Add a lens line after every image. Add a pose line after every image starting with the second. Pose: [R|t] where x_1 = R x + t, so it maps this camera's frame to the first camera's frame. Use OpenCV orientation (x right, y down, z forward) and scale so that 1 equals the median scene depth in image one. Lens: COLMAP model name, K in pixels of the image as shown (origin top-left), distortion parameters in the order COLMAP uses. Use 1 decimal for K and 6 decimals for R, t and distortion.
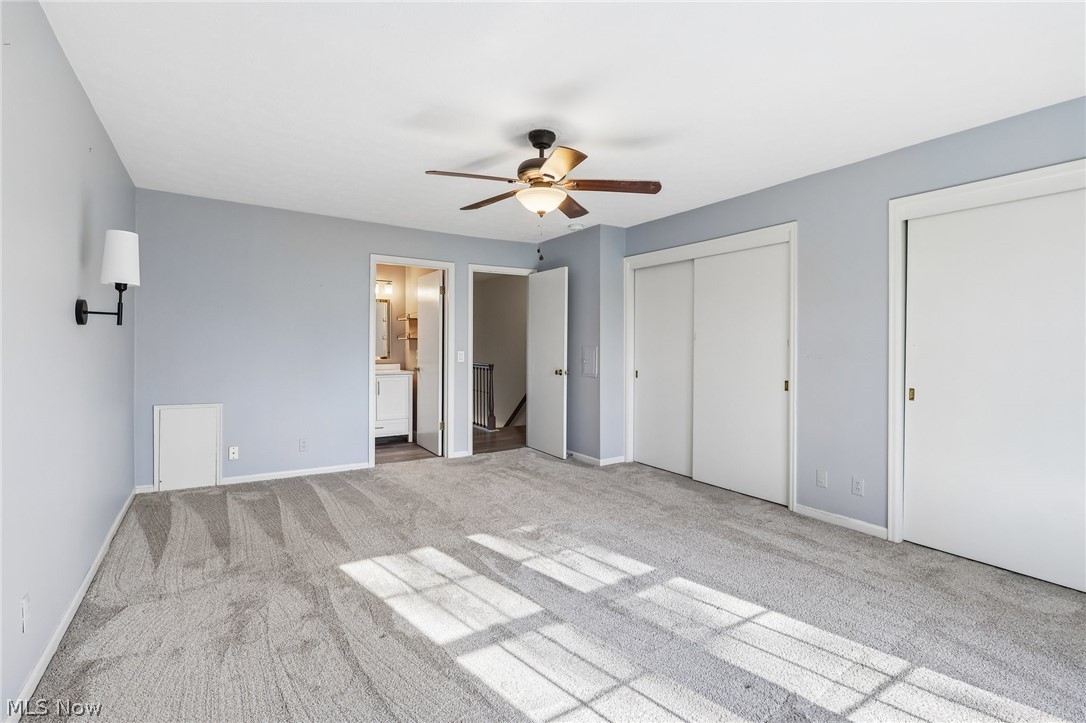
lens RADIAL K [[507.1, 0, 543.1], [0, 507.1, 343.1], [0, 0, 1]] dist [-0.012870, -0.000486]
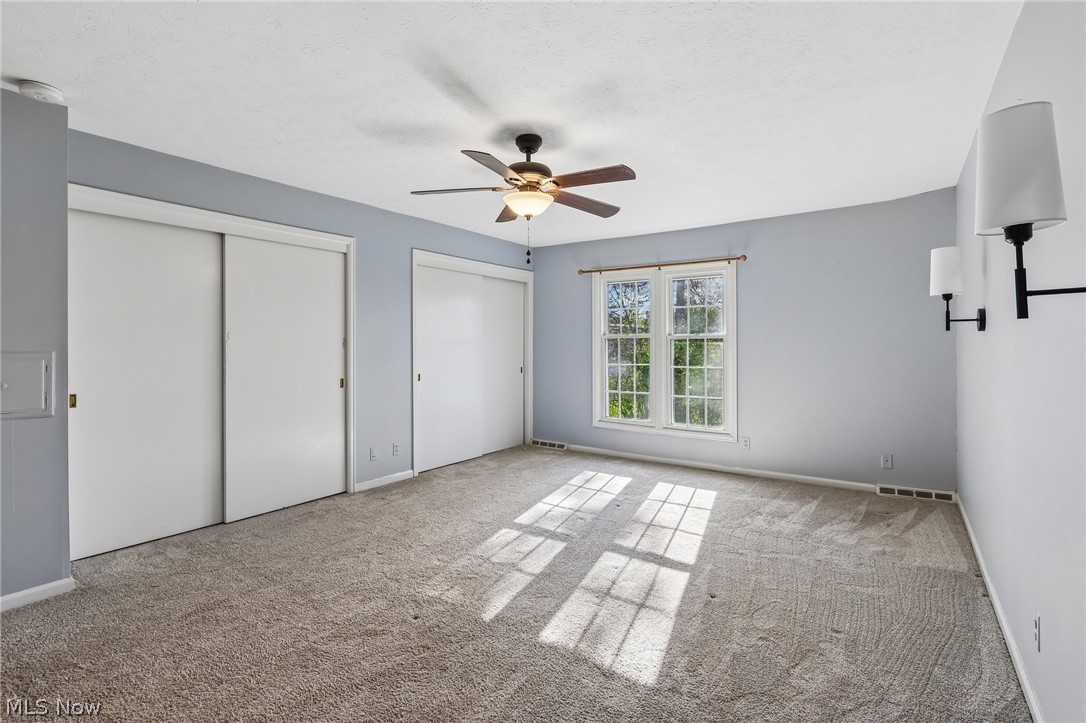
lens RADIAL K [[513.2, 0, 542.4], [0, 513.2, 339.7], [0, 0, 1]] dist [-0.002709, 0.000012]
pose [[-0.382329, 0.002628, 0.924023, -0.955367], [-0.002763, 0.999988, -0.003988, -0.009302], [-0.924022, -0.004078, -0.382317, 1.368559]]
